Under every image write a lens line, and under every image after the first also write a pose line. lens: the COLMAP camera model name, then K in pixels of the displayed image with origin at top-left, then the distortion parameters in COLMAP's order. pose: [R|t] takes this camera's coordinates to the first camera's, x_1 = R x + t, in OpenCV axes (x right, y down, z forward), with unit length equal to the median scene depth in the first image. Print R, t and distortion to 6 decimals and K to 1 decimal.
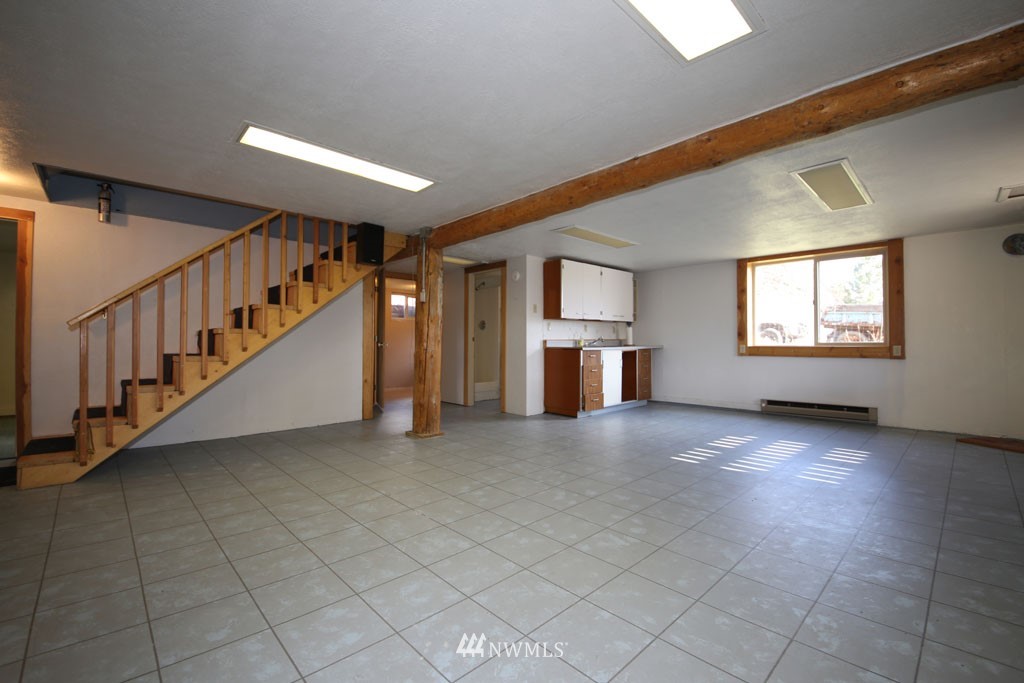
lens RADIAL K [[440.0, 0, 512.5], [0, 440.0, 338.0], [0, 0, 1]] dist [0.016415, -0.000035]
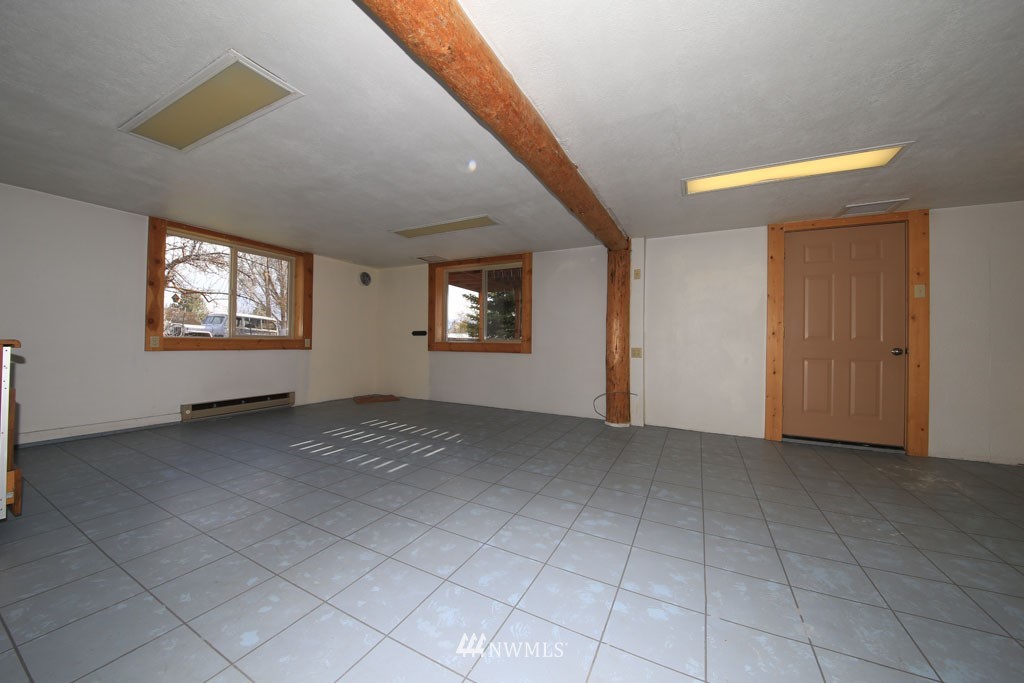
lens RADIAL K [[357.6, 0, 512.0], [0, 357.6, 341.5], [0, 0, 1]] dist [0.020106, -0.019140]
pose [[-0.327278, -0.002005, 0.944926, -0.271492], [-0.029671, 0.999526, -0.008156, 0.015581], [-0.944462, -0.030706, -0.327182, 0.786648]]
